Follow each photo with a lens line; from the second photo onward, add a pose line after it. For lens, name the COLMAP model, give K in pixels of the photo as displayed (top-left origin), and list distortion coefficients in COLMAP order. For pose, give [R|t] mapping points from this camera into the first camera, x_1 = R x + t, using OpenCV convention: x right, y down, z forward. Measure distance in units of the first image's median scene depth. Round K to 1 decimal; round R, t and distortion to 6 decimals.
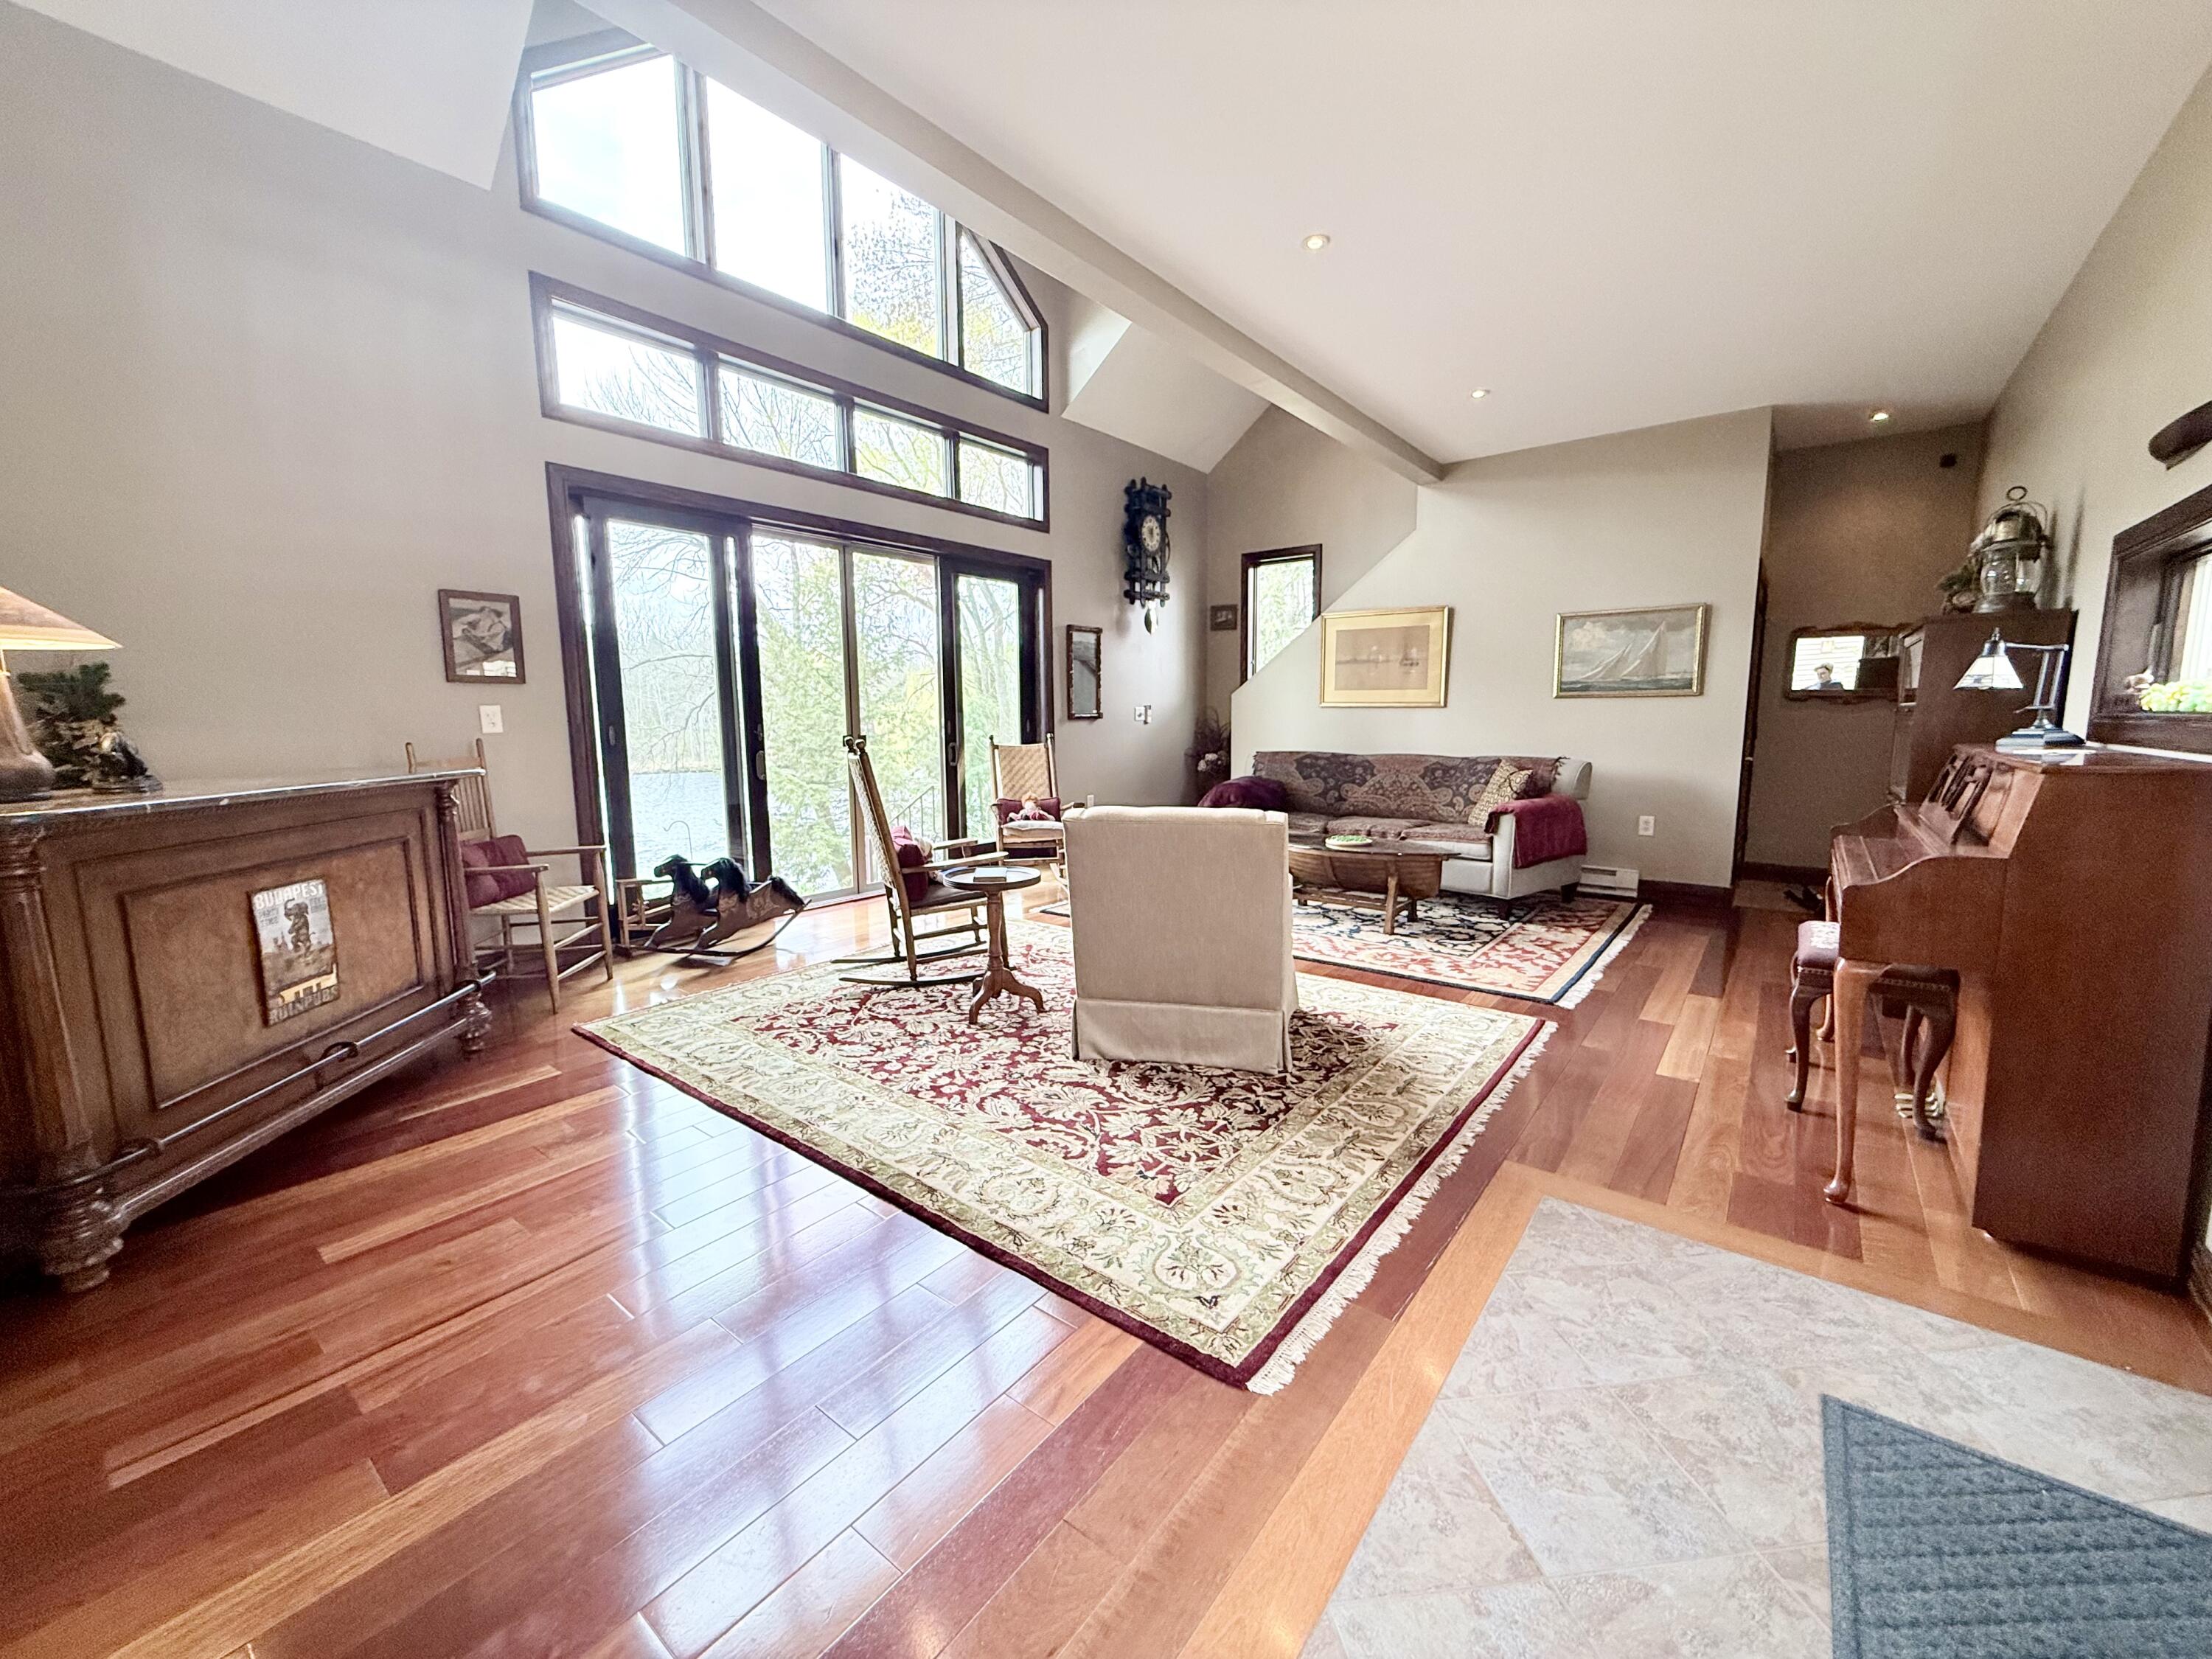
lens RADIAL K [[878.2, 0, 1104.9], [0, 878.2, 833.7], [0, 0, 1]] dist [0.000758, -0.000003]
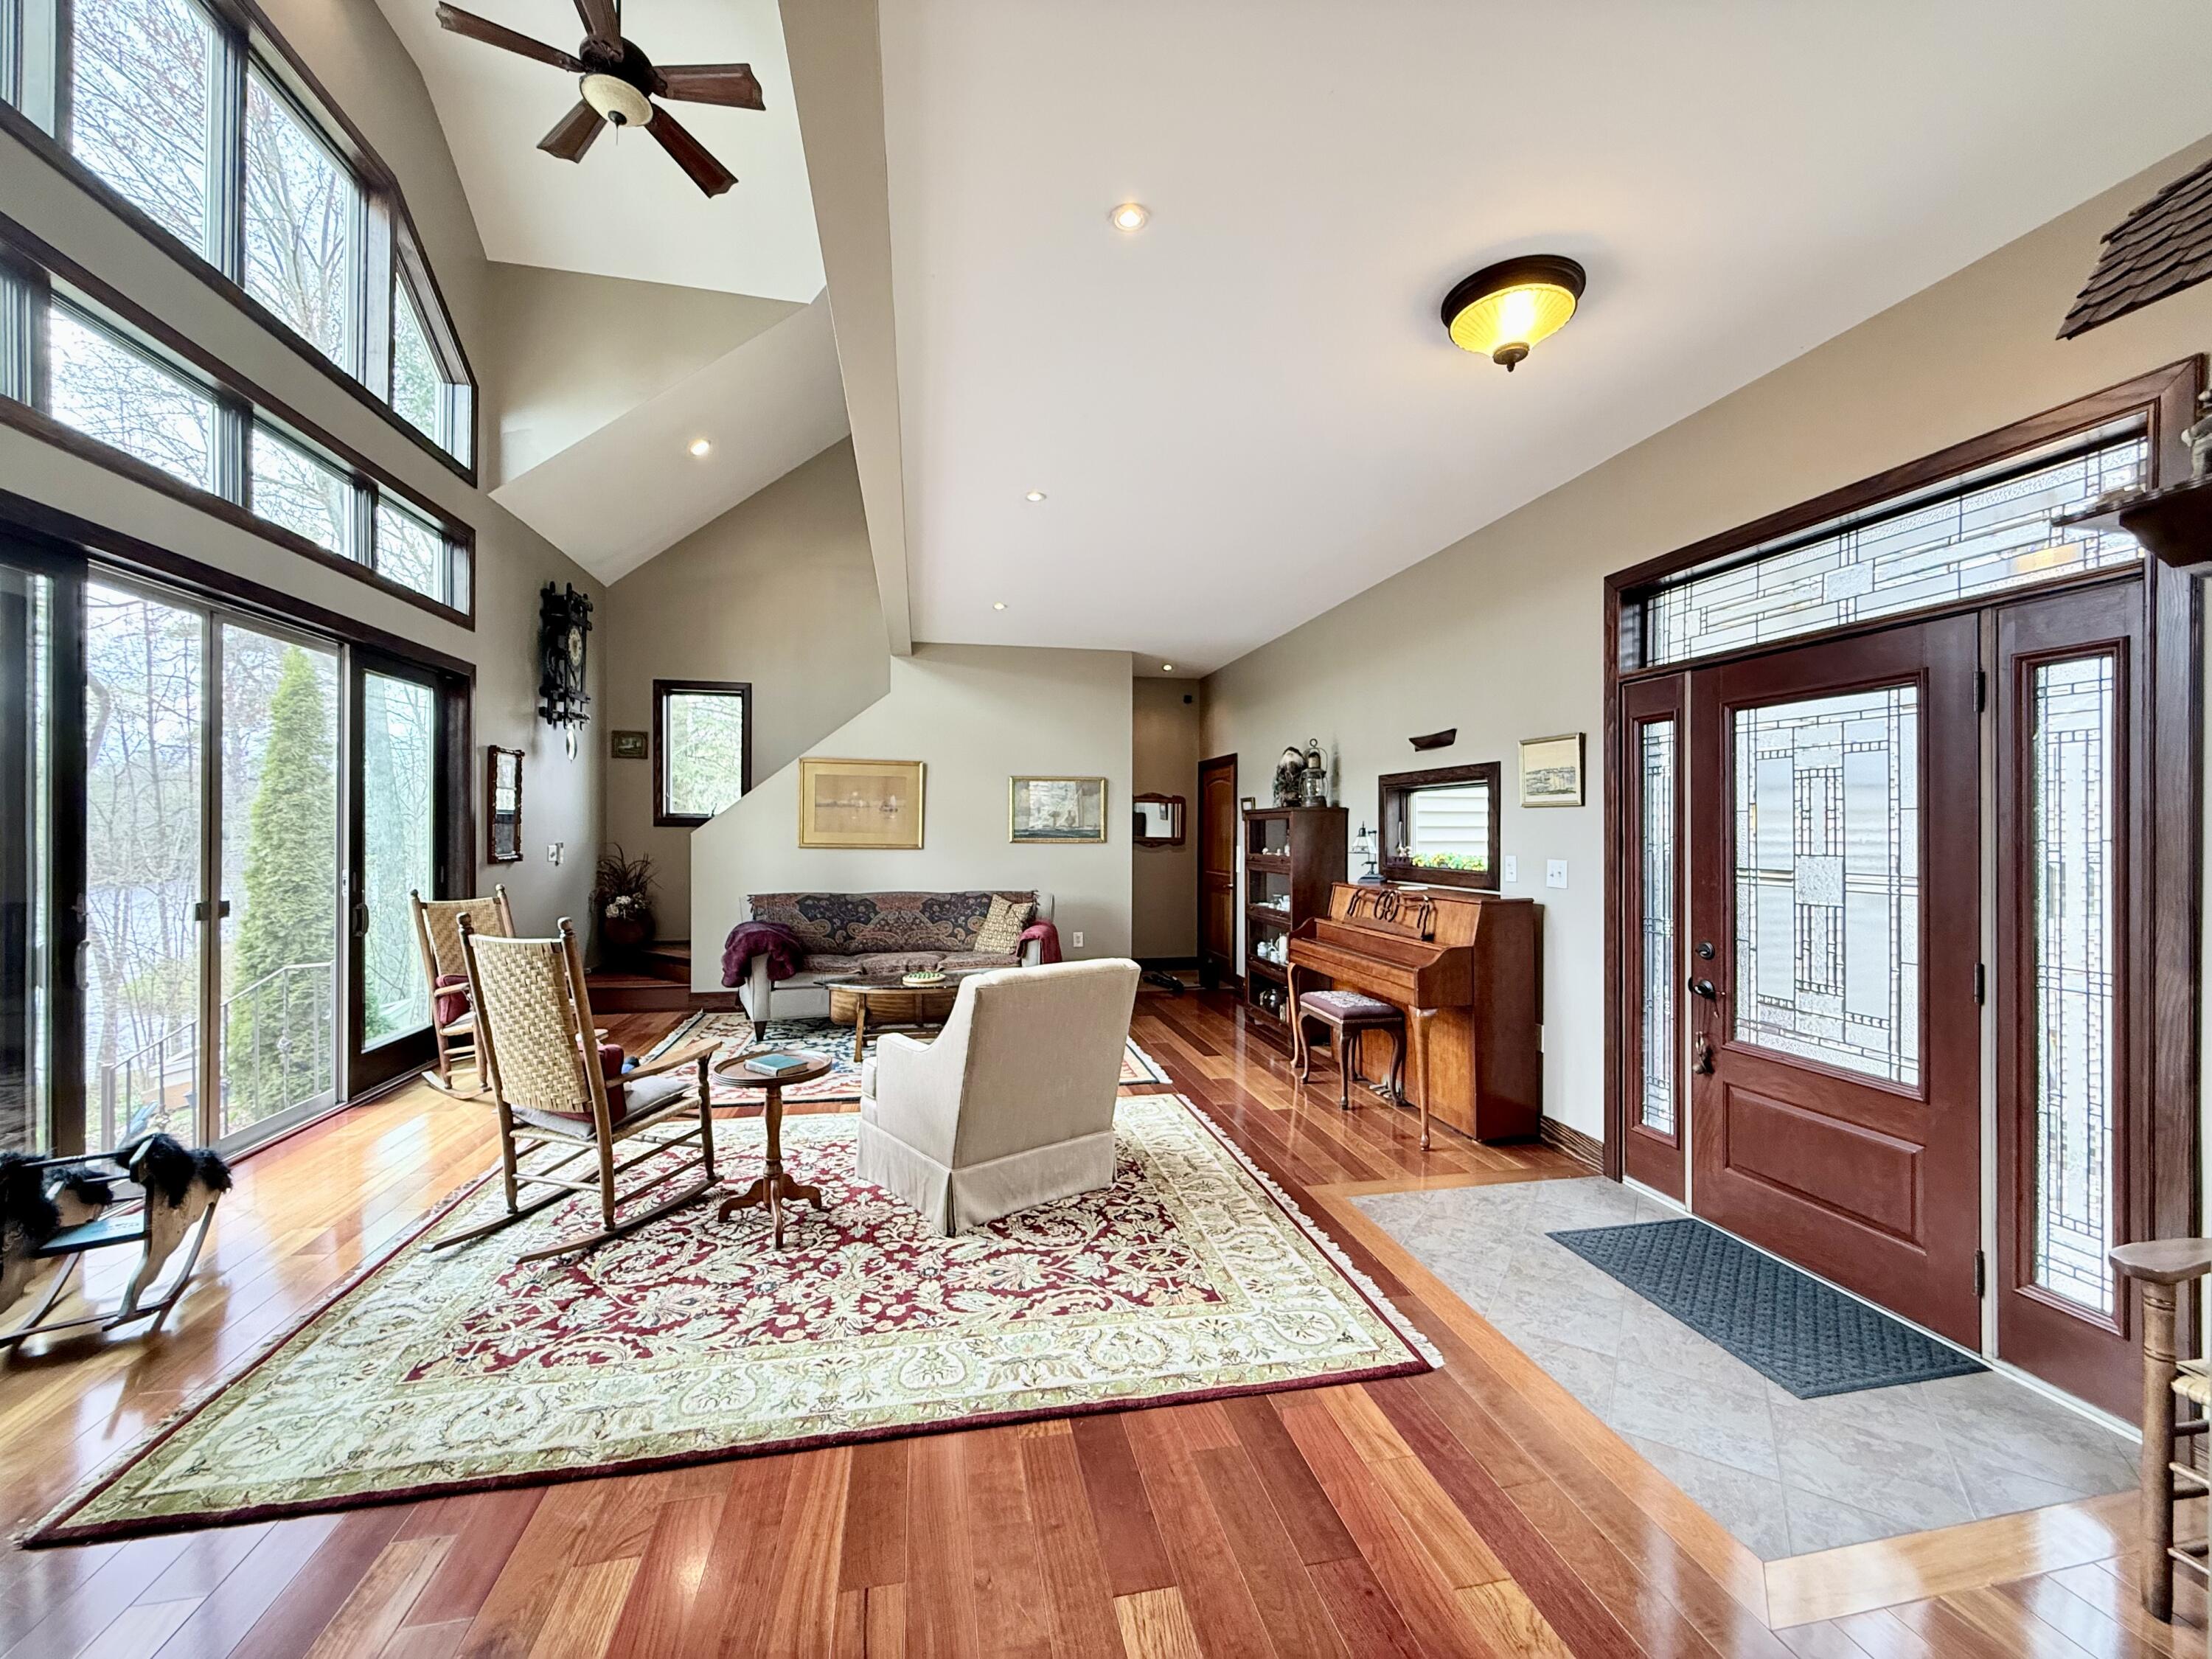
lens RADIAL K [[878.2, 0, 1104.9], [0, 878.2, 833.7], [0, 0, 1]] dist [0.000758, -0.000003]
pose [[0.646361, 0.007688, 0.762993, -0.556101], [0.095467, 0.991277, -0.090863, -0.065842], [-0.757036, 0.131571, 0.639989, 0.163054]]
